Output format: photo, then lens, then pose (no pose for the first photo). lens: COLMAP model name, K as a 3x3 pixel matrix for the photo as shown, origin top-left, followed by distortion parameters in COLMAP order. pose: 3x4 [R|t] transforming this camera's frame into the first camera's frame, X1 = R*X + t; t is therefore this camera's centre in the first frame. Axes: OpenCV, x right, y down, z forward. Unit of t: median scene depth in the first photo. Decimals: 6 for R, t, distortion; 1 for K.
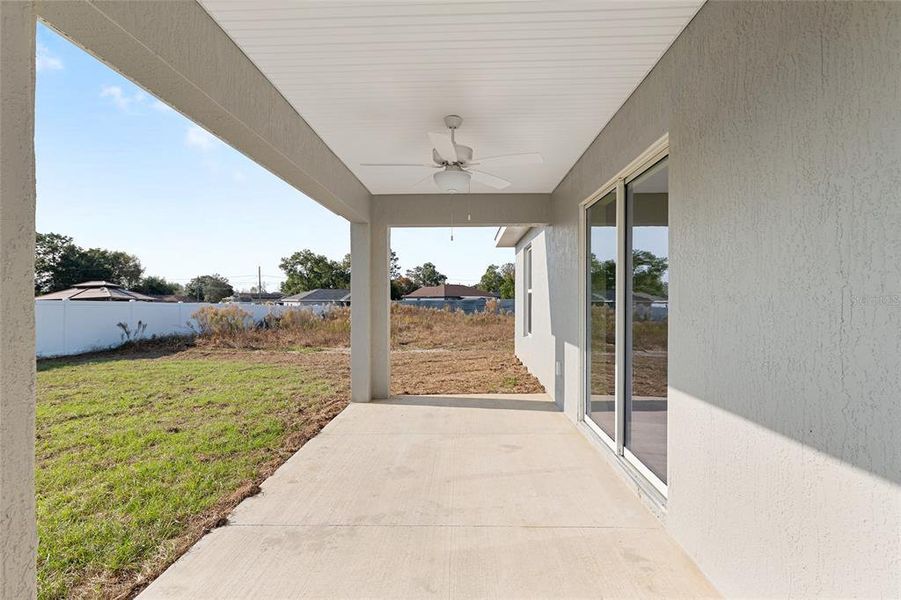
lens RADIAL K [[431.3, 0, 450.5], [0, 431.3, 300.0], [0, 0, 1]] dist [-0.001088, -0.000028]
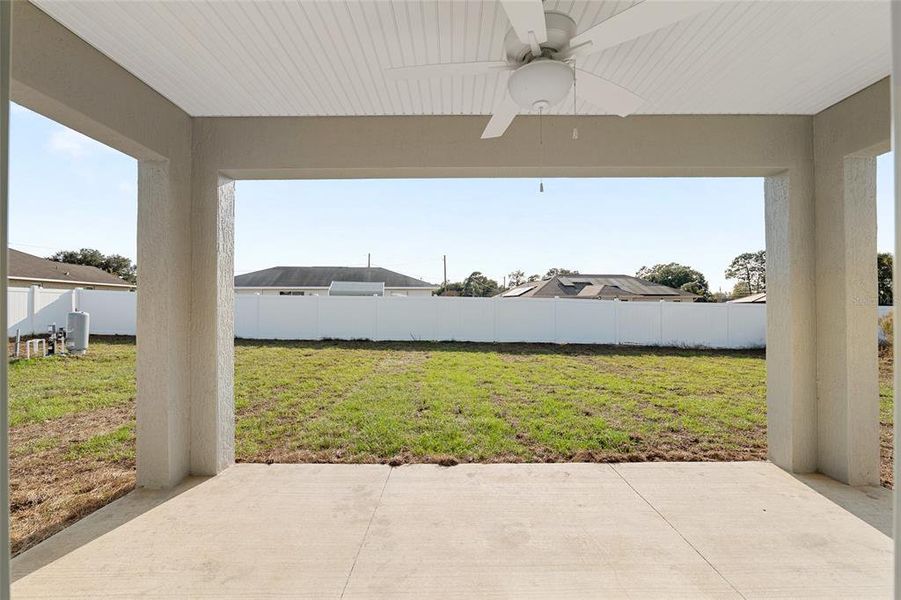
lens RADIAL K [[366.7, 0, 449.6], [0, 366.7, 303.0], [0, 0, 1]] dist [-0.011911, 0.000138]
pose [[0.040033, -0.006112, -0.999180, 0.480818], [0.004475, 0.999972, -0.005938, 0.011143], [0.999188, -0.004233, 0.040059, 0.854309]]
